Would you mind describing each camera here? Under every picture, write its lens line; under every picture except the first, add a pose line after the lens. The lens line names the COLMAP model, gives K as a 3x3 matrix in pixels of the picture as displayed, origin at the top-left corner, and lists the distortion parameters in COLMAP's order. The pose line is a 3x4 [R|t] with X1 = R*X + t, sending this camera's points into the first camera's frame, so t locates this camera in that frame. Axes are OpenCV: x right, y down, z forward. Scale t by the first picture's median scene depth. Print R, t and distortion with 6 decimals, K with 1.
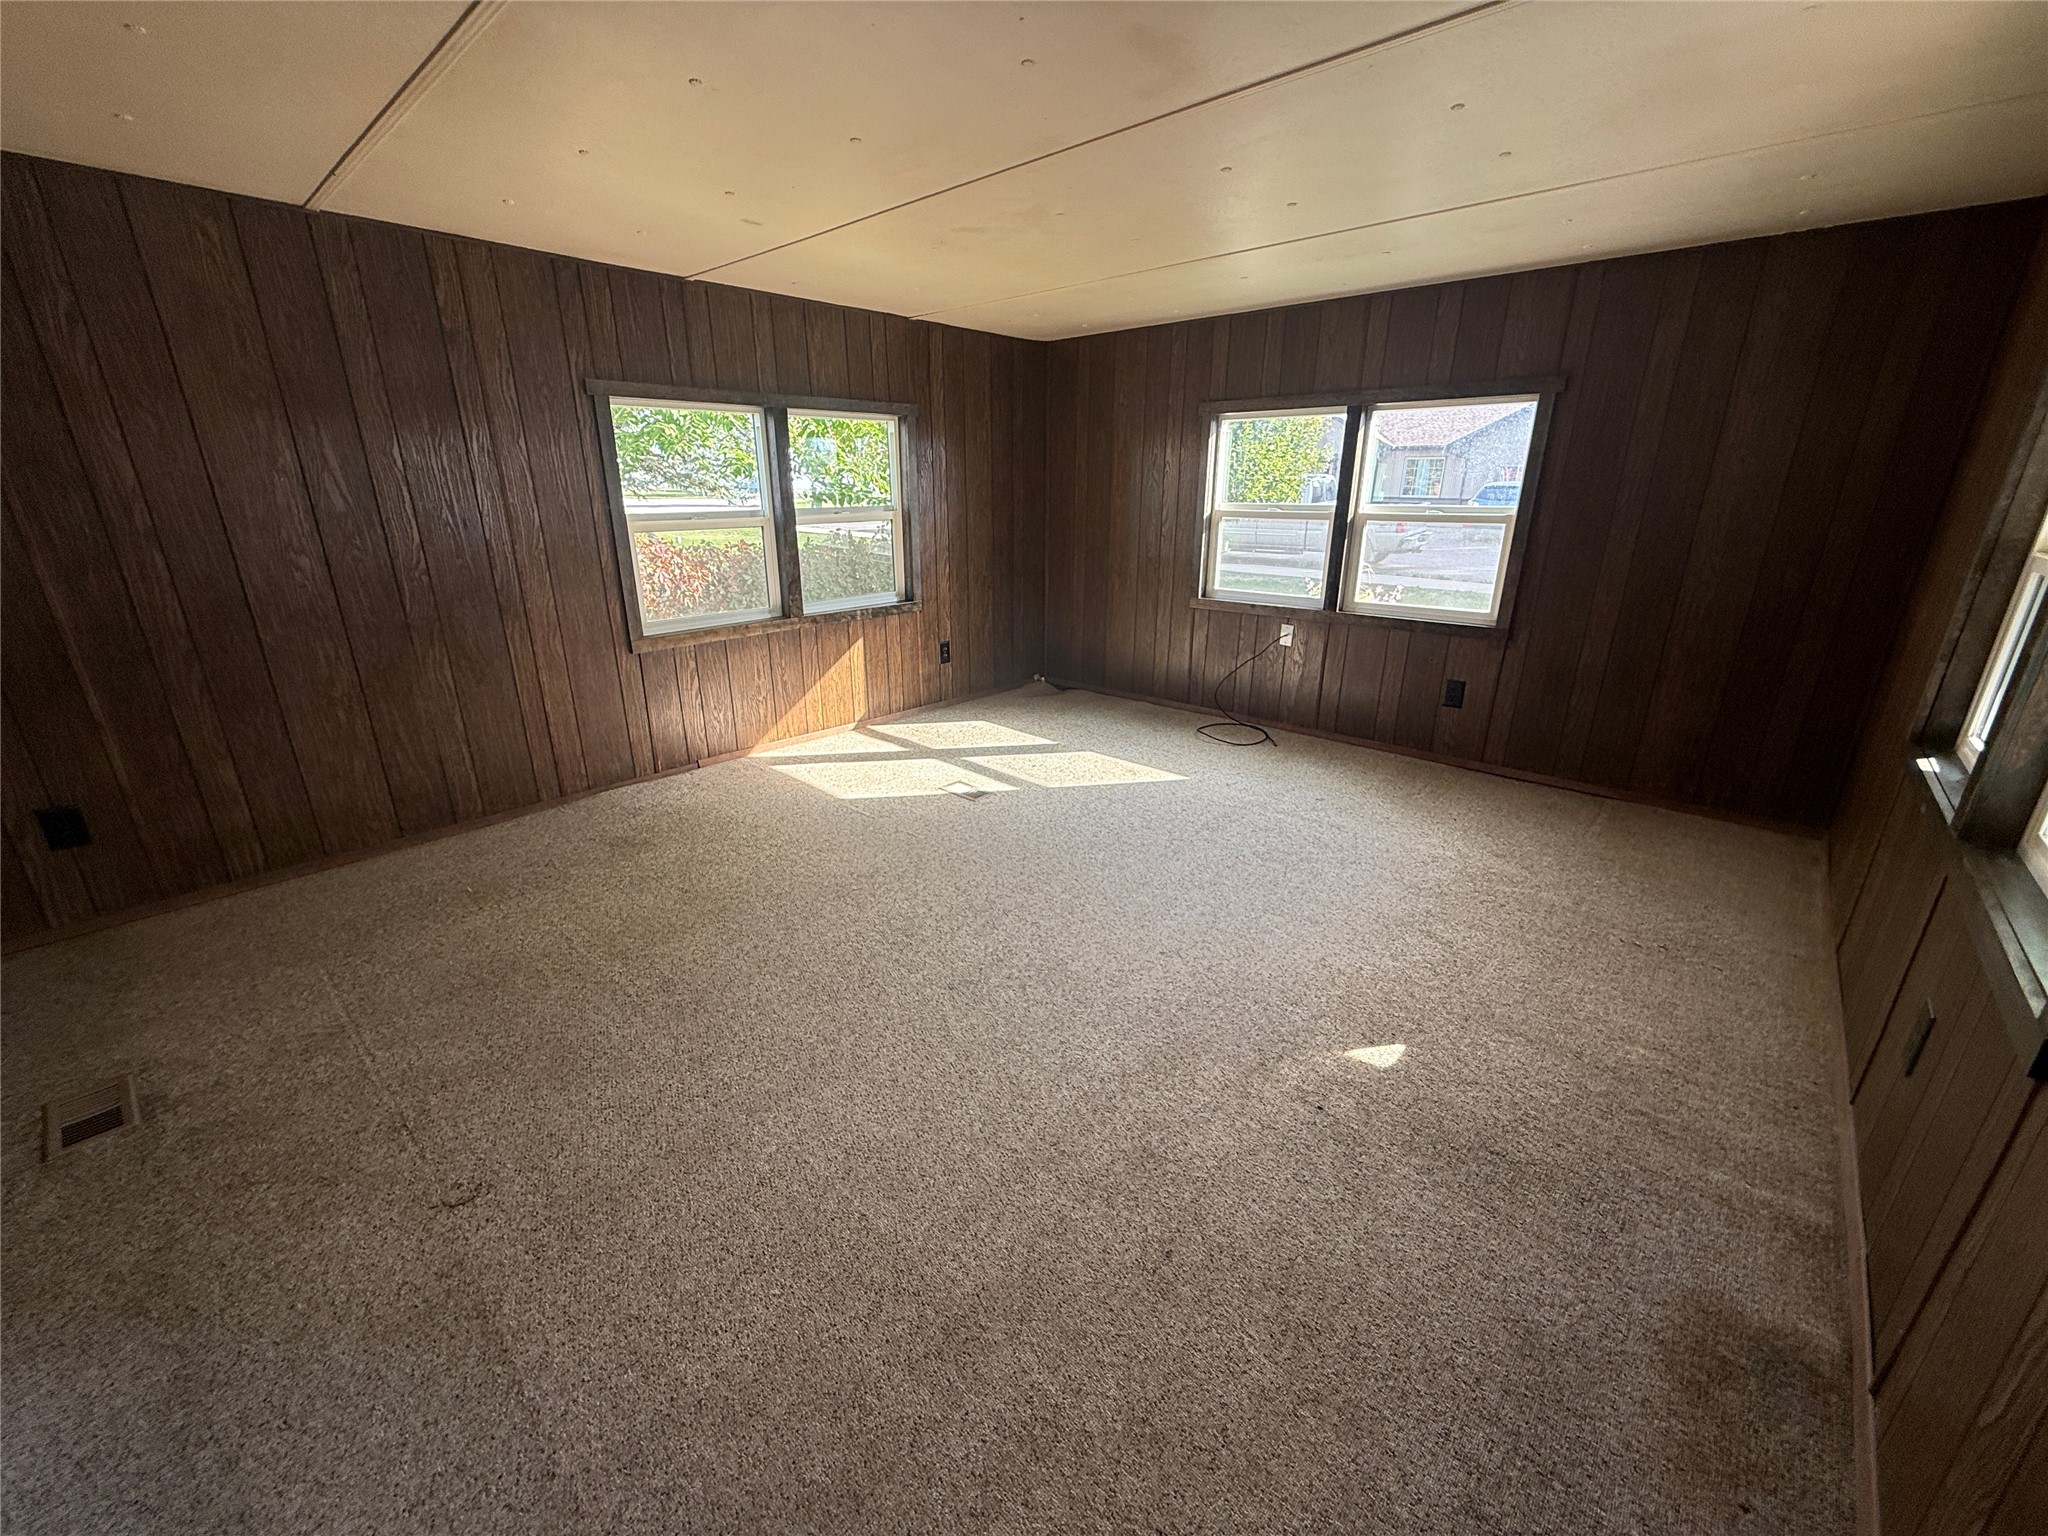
lens RADIAL K [[813.0, 0, 1020.4], [0, 813.0, 765.9], [0, 0, 1]] dist [0.002192, -0.000273]
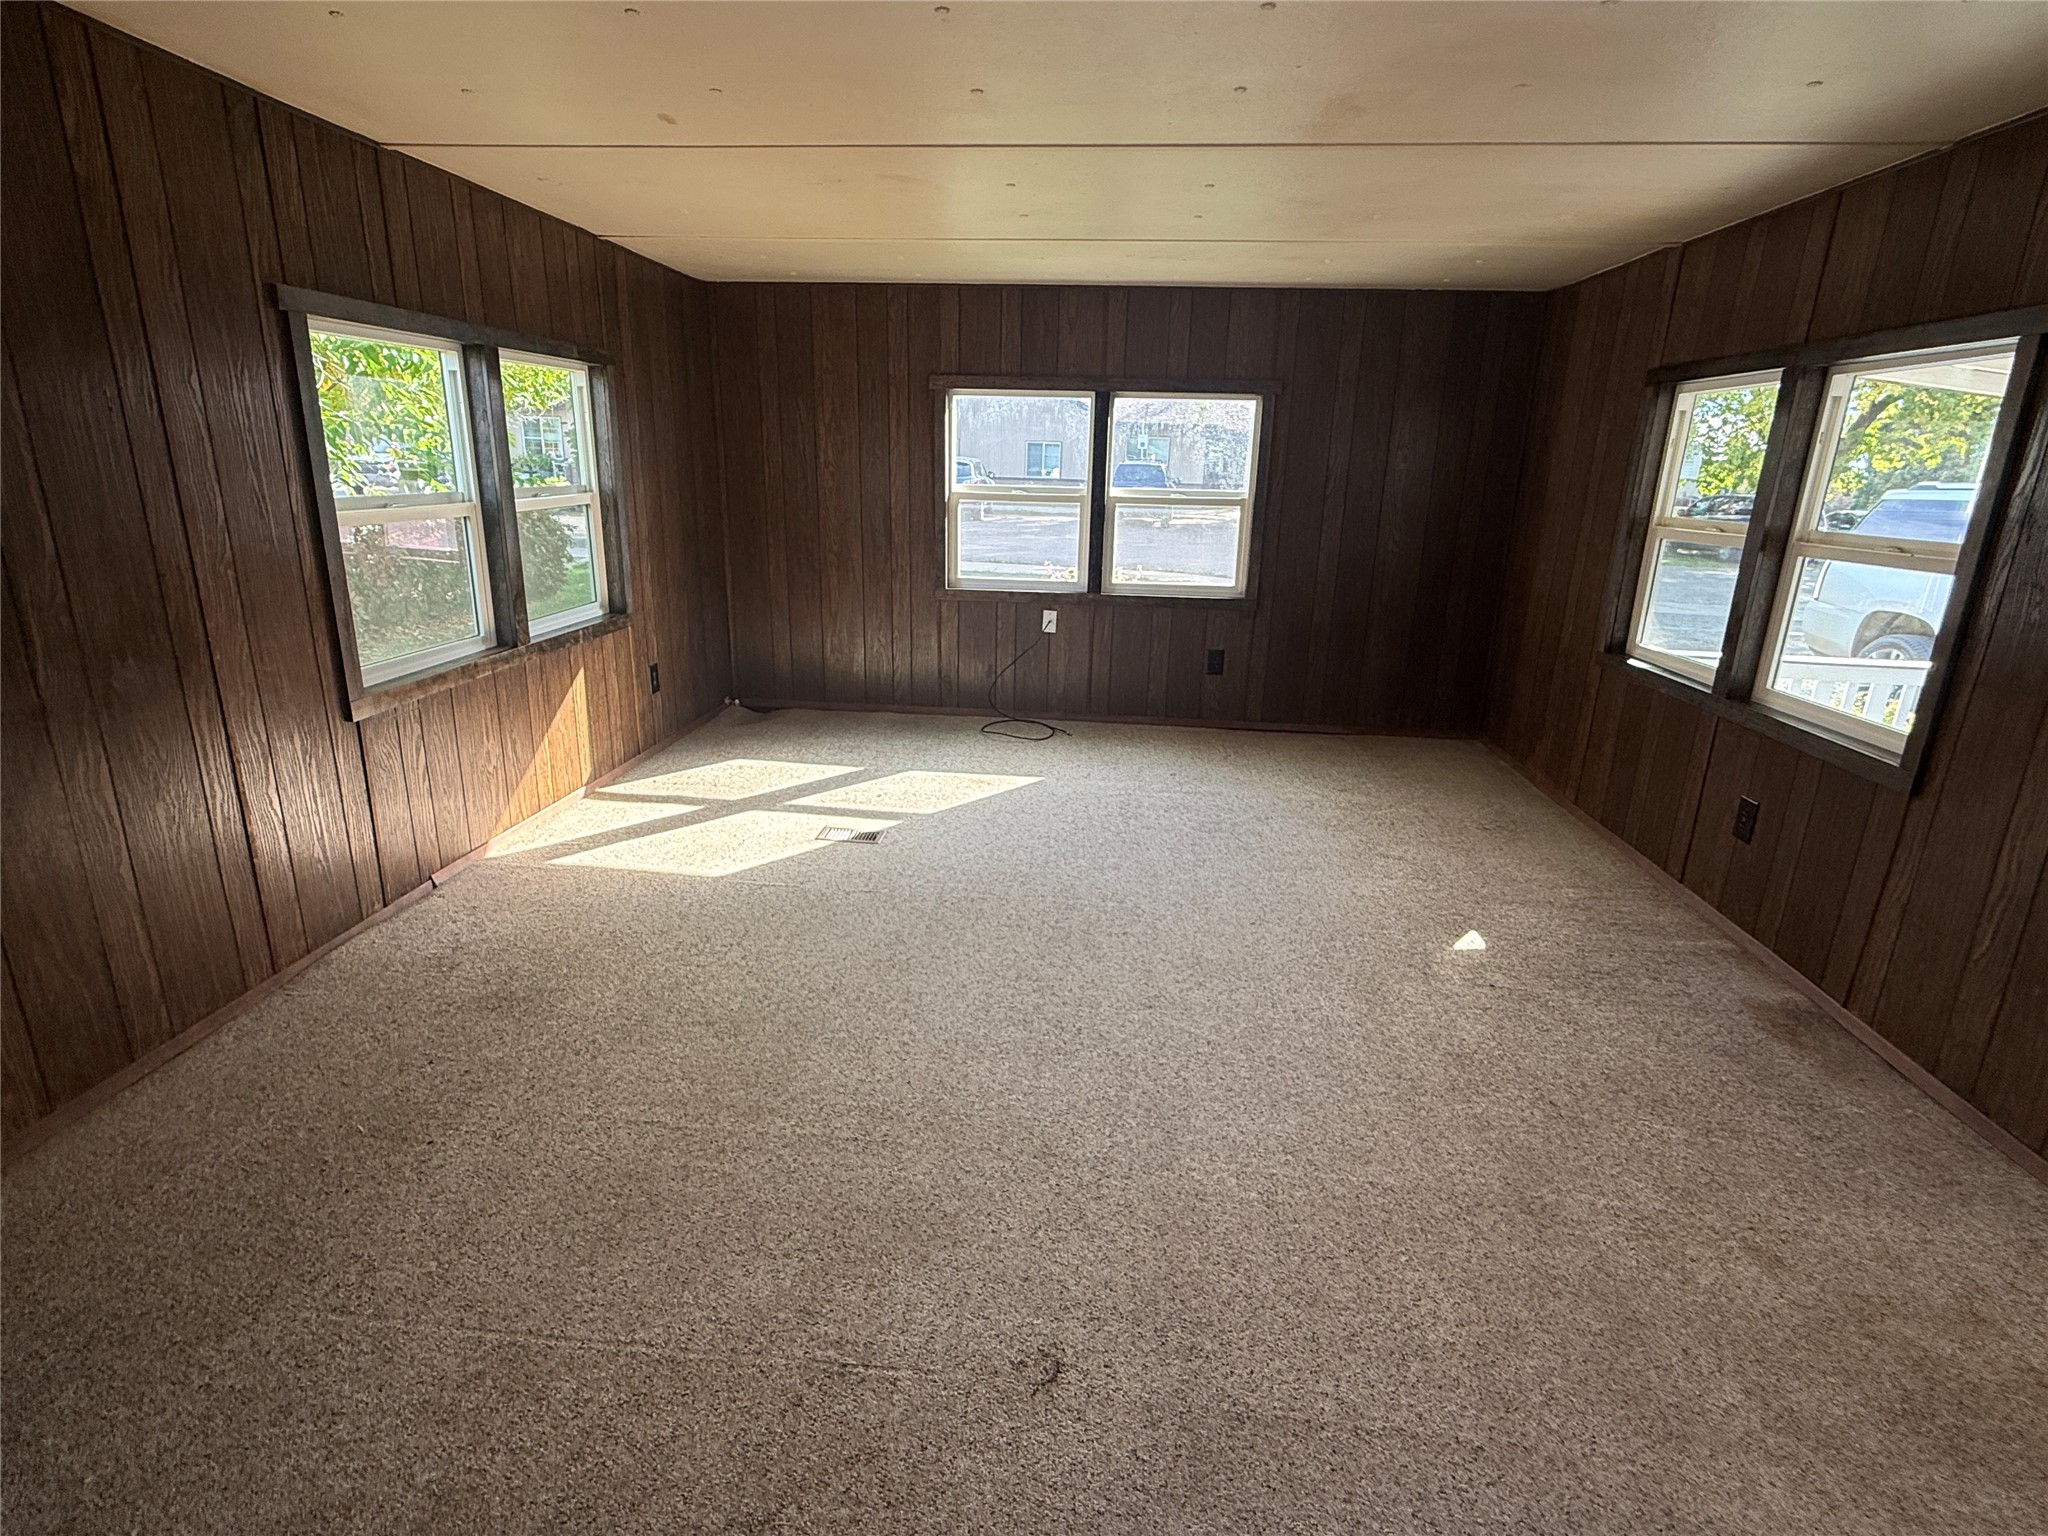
lens RADIAL K [[1011.8, 0, 1024.0], [0, 1011.8, 768.0], [0, 0, 1]] dist [-0.000195, -0.000786]
pose [[0.797057, -0.156954, 0.583151, -0.457991], [0.174684, 0.984277, 0.026156, -0.028733], [-0.578088, 0.081019, 0.811942, 0.064402]]
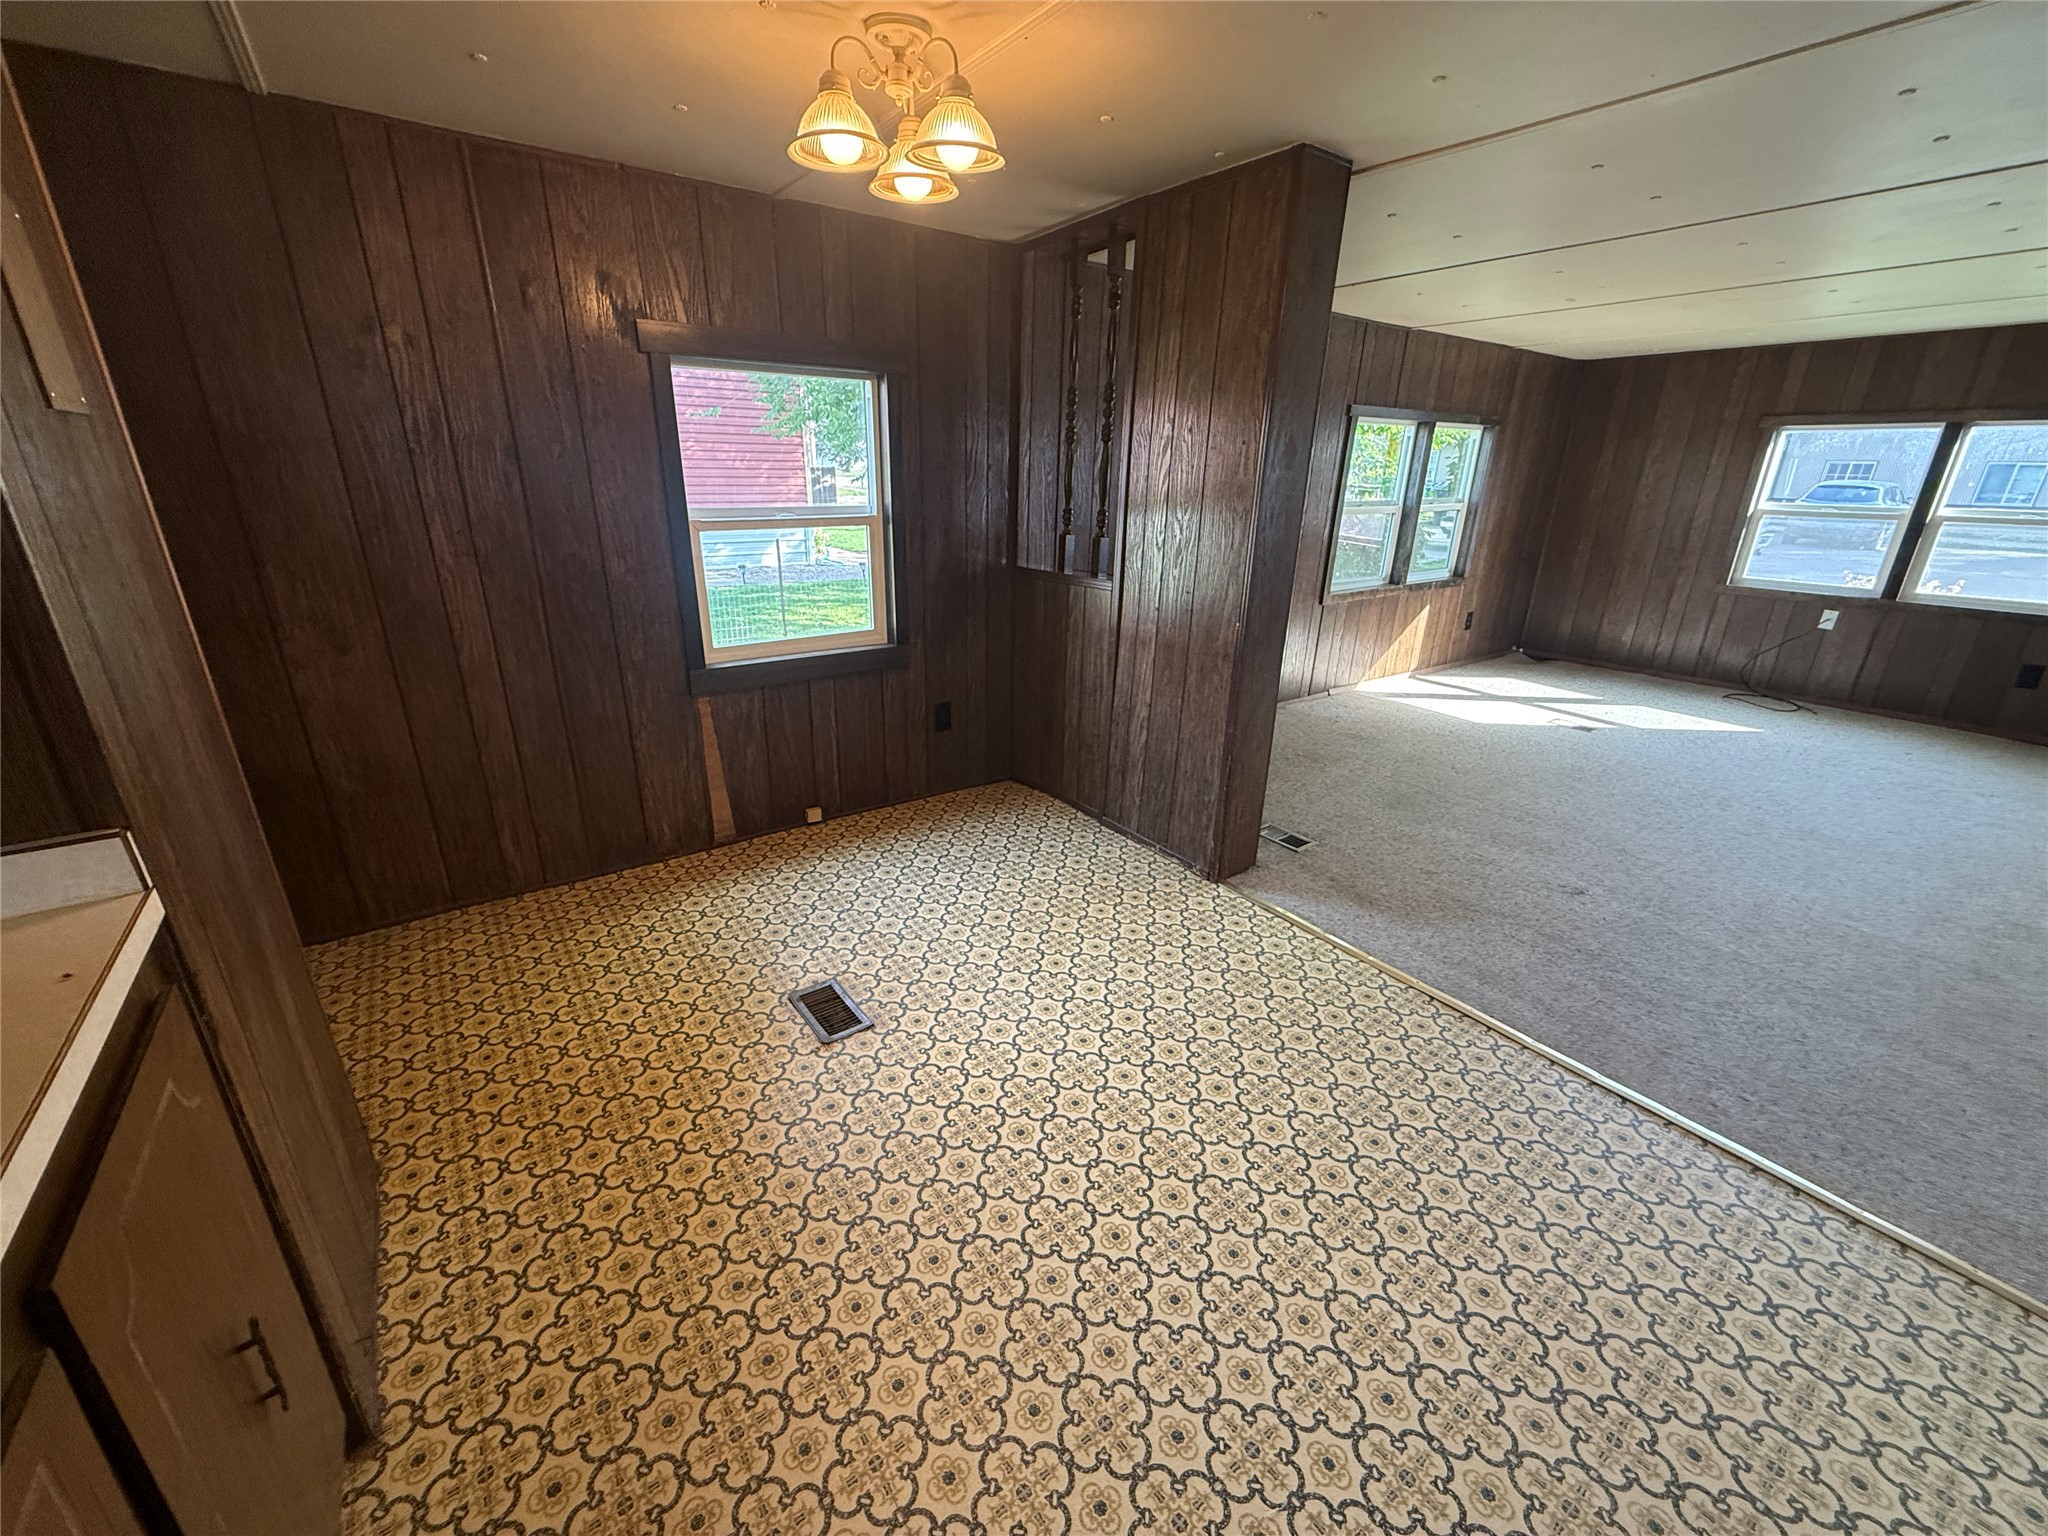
lens RADIAL K [[813.0, 0, 1020.4], [0, 813.0, 765.9], [0, 0, 1]] dist [0.002192, -0.000273]
pose [[0.978518, 0.086889, -0.186959, -0.605450], [-0.083911, 0.996189, 0.023799, 0.122817], [0.188314, -0.007600, 0.982079, -0.378156]]
